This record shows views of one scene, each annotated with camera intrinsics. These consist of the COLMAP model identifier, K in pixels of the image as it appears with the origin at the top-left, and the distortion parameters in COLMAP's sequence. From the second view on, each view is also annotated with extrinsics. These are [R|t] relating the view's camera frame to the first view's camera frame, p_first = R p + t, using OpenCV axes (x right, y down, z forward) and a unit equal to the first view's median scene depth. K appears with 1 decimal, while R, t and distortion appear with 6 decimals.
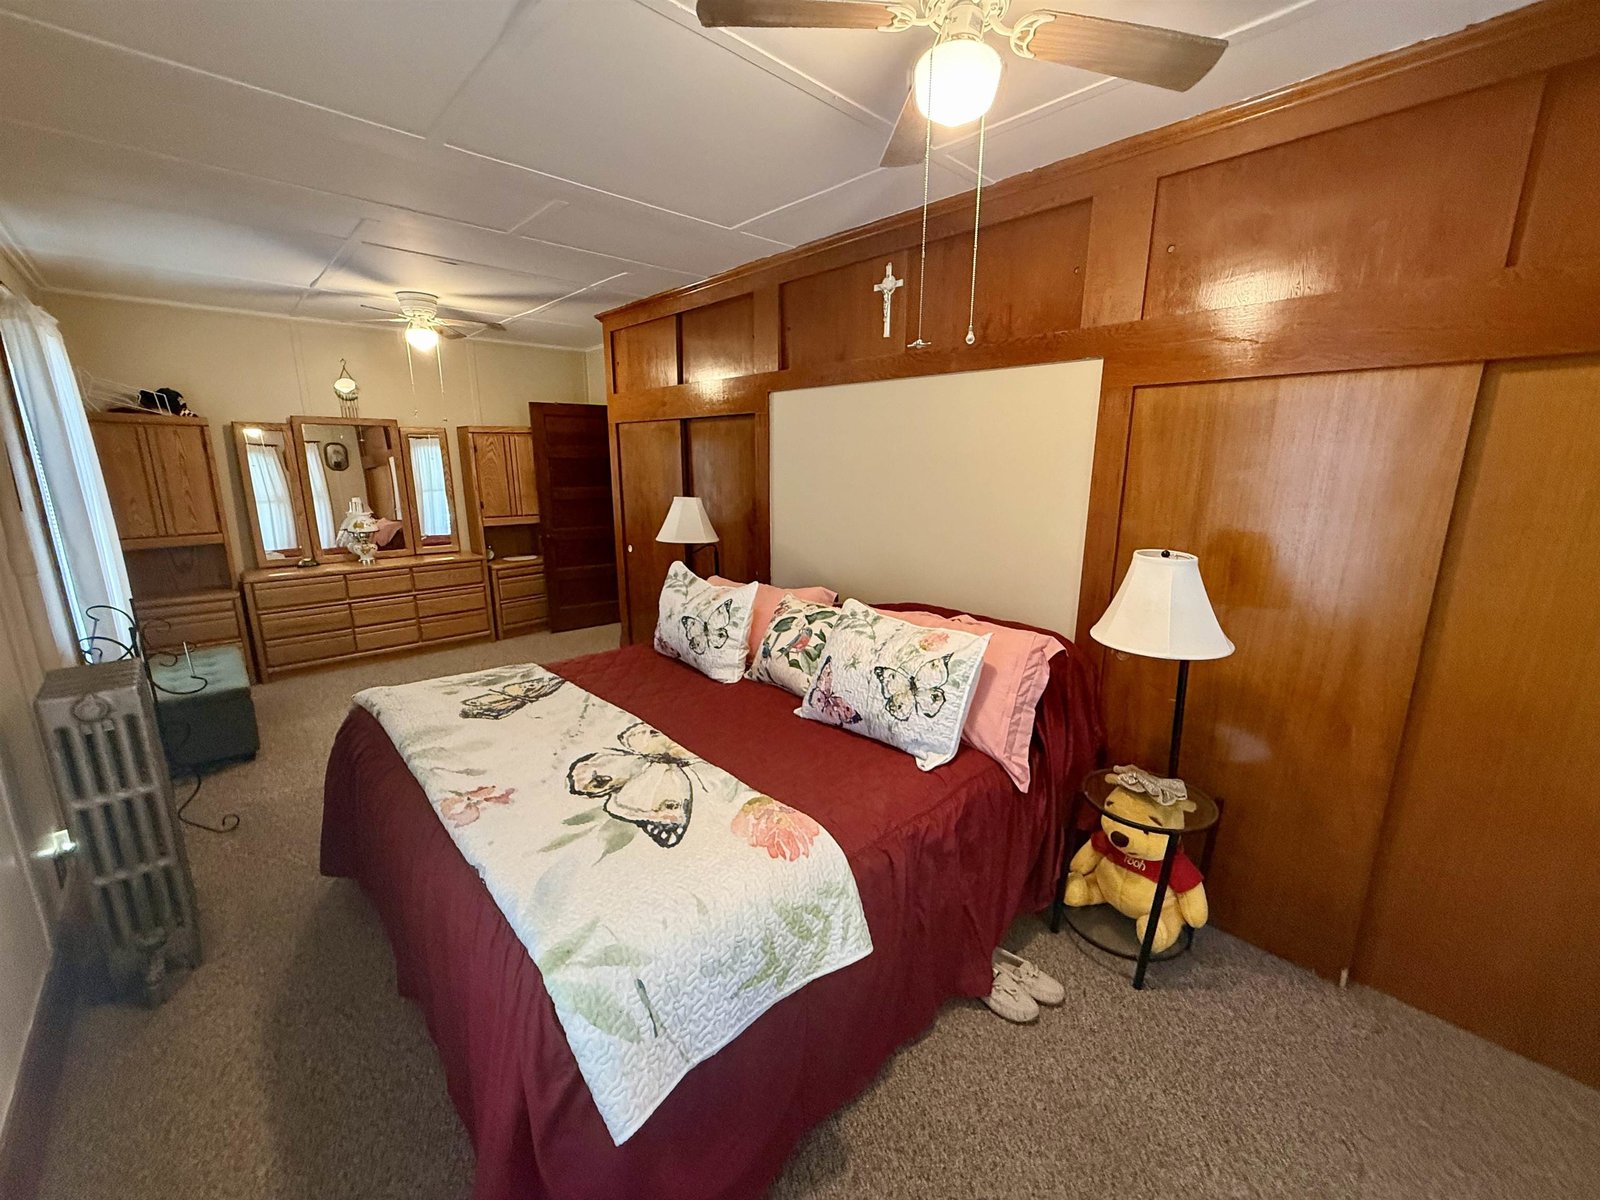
lens RADIAL K [[641.4, 0, 798.7], [0, 641.4, 601.6], [0, 0, 1]] dist [-0.000621, 0.000011]
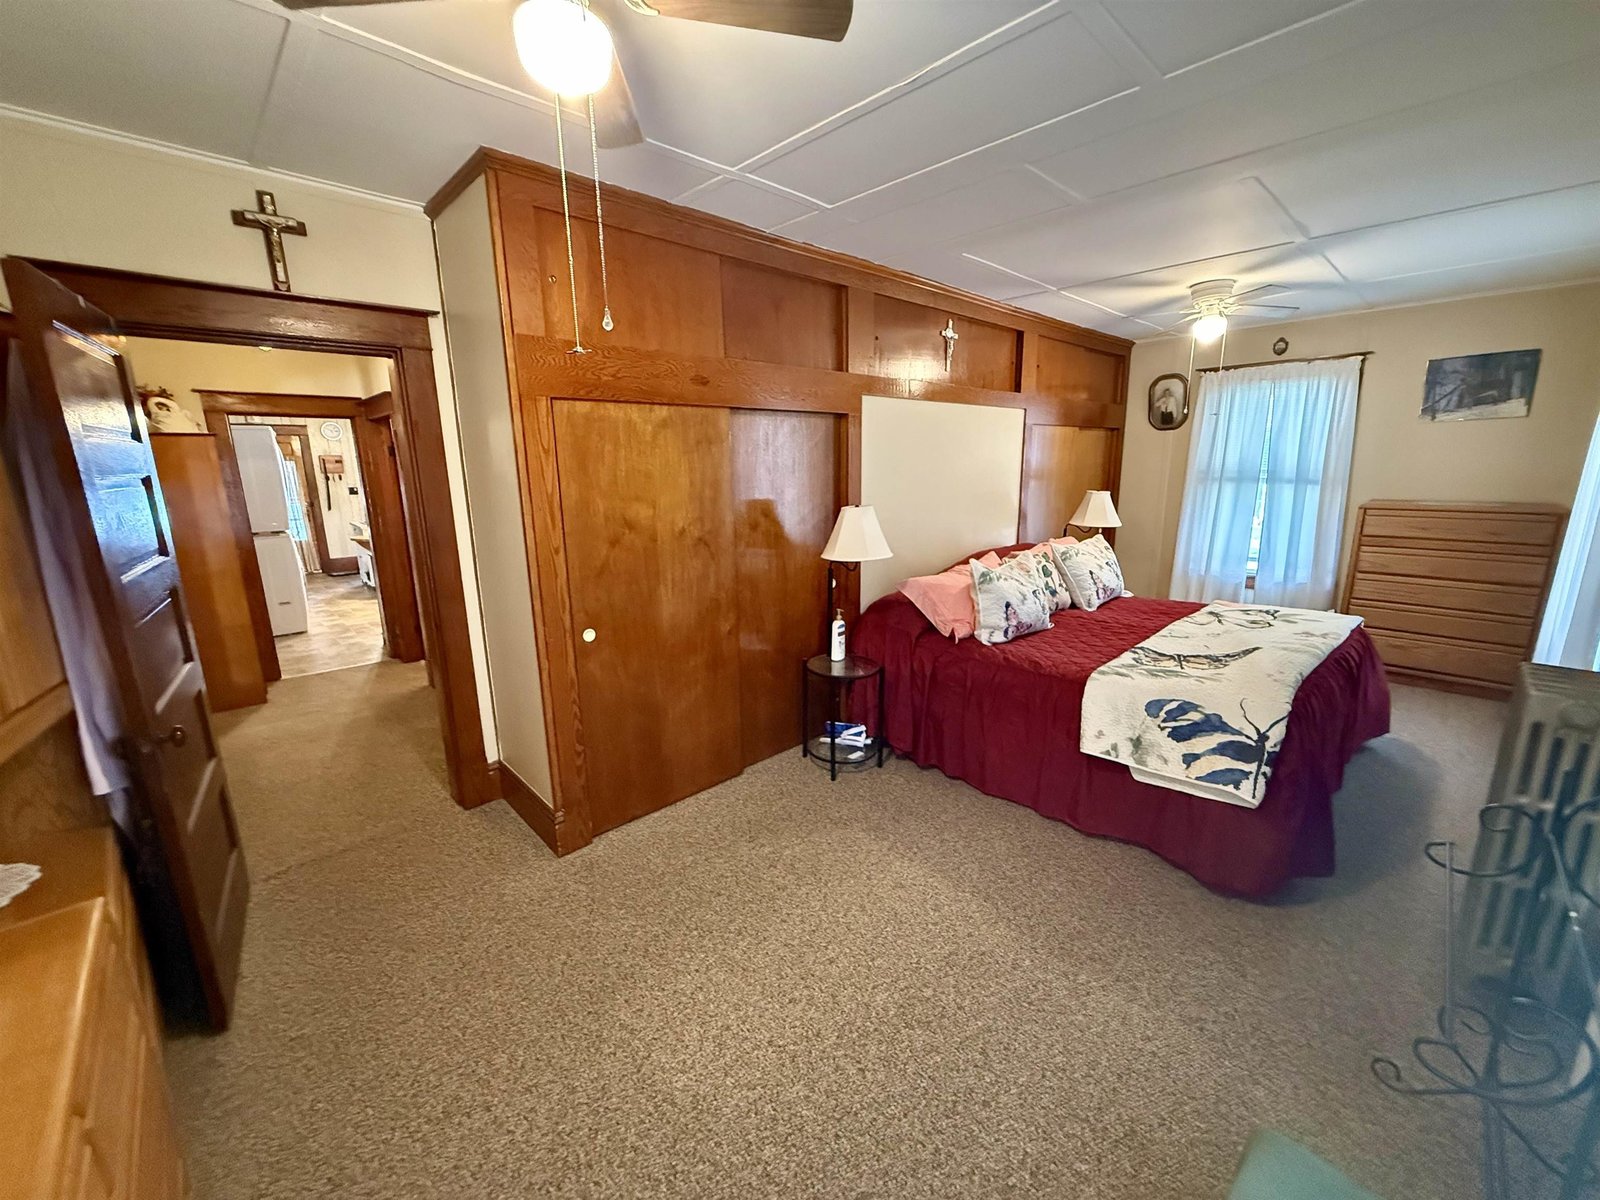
lens RADIAL K [[641.4, 0, 798.7], [0, 641.4, 601.6], [0, 0, 1]] dist [-0.000621, 0.000011]
pose [[-0.004443, -0.225018, 0.974345, -1.494255], [0.233572, 0.947169, 0.219807, -0.359817], [-0.972329, 0.228557, 0.048349, 1.529926]]
